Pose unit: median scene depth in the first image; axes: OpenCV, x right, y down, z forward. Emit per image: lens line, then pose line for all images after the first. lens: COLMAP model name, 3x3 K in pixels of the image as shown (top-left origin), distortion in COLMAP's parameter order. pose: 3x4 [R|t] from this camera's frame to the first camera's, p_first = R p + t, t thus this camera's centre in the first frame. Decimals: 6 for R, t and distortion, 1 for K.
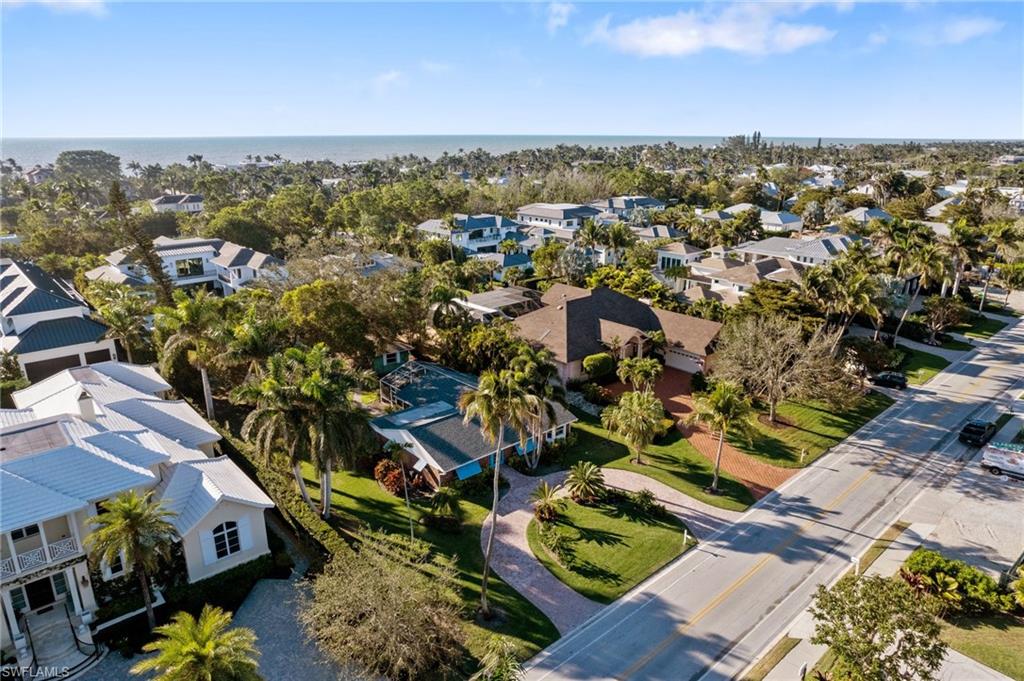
lens RADIAL K [[656.2, 0, 512.0], [0, 656.2, 340.5], [0, 0, 1]] dist [-0.077306, 0.066618]
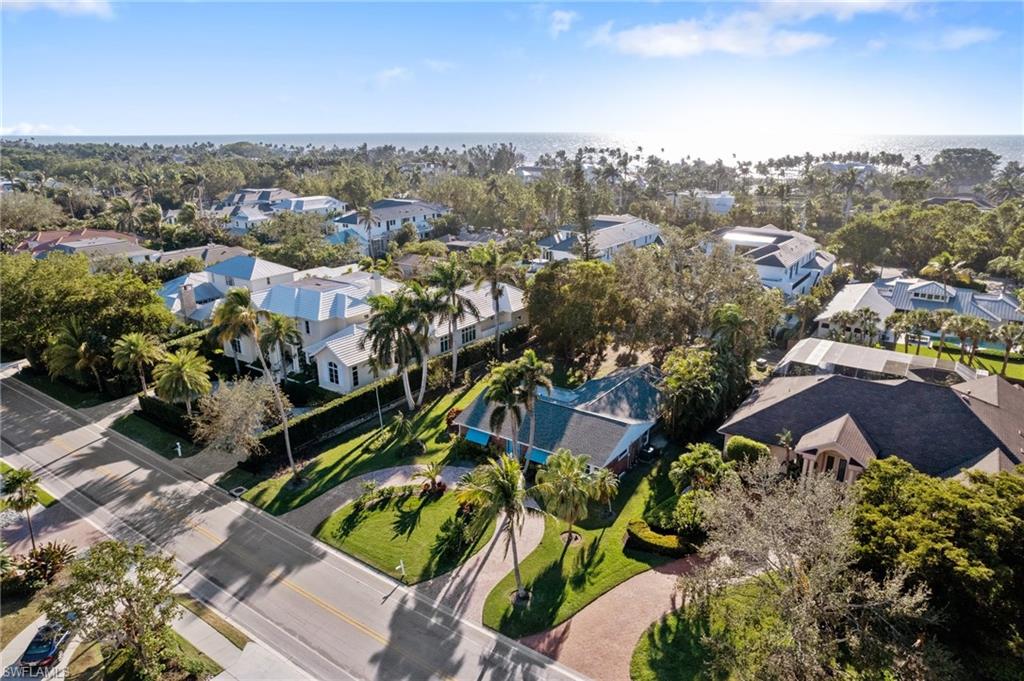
lens RADIAL K [[656.2, 0, 512.0], [0, 656.2, 340.5], [0, 0, 1]] dist [-0.077306, 0.066618]
pose [[0.239153, 0.295999, -0.924765, 0.527541], [-0.293837, 0.929808, 0.221624, -0.121828], [0.925454, 0.218729, 0.309342, 0.393891]]
